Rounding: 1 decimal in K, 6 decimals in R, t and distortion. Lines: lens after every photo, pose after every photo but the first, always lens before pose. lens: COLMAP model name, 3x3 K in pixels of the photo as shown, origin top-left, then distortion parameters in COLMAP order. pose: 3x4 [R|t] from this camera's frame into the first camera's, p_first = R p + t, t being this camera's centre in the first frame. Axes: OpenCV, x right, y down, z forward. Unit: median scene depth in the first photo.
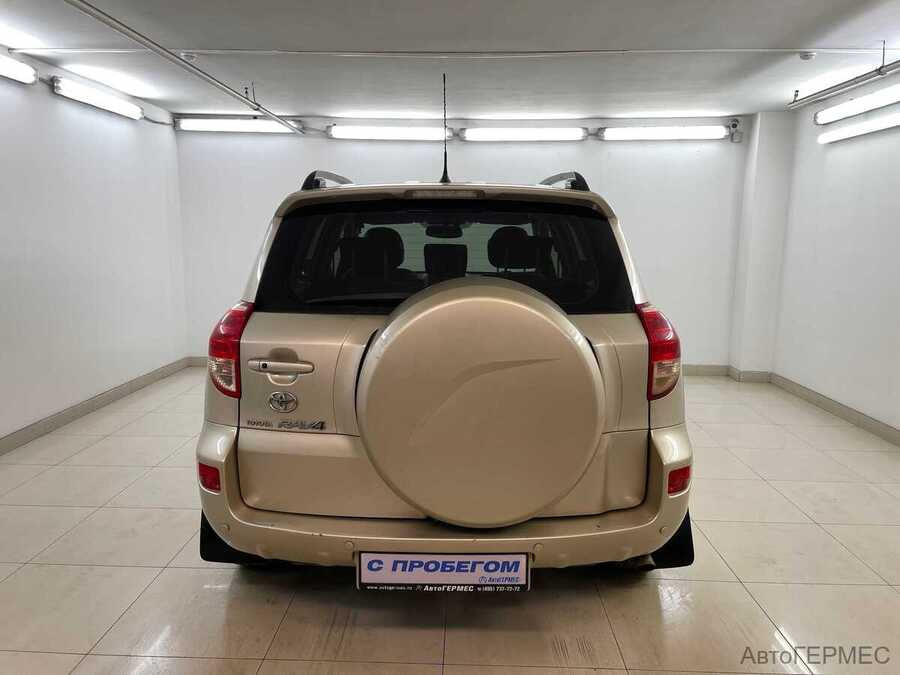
lens RADIAL K [[679.4, 0, 449.9], [0, 679.4, 348.1], [0, 0, 1]] dist [0.092711, -0.122768]
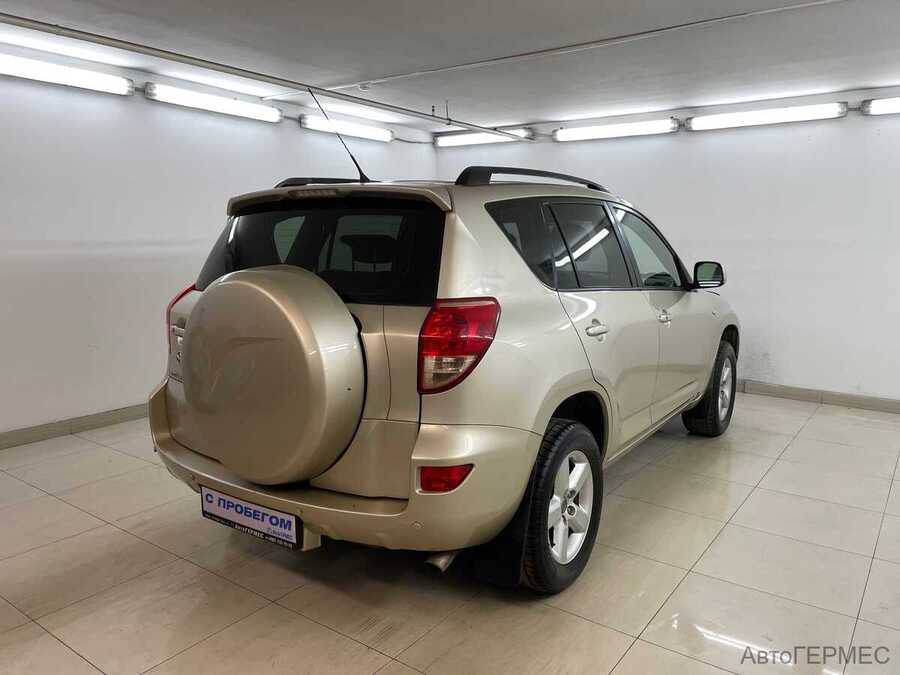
lens RADIAL K [[679.4, 0, 449.9], [0, 679.4, 348.1], [0, 0, 1]] dist [0.092711, -0.122768]
pose [[0.823985, 0.086583, -0.559957, 0.411628], [-0.090420, 0.995684, 0.020903, -0.006873], [0.559351, 0.033408, 0.828258, 0.096165]]
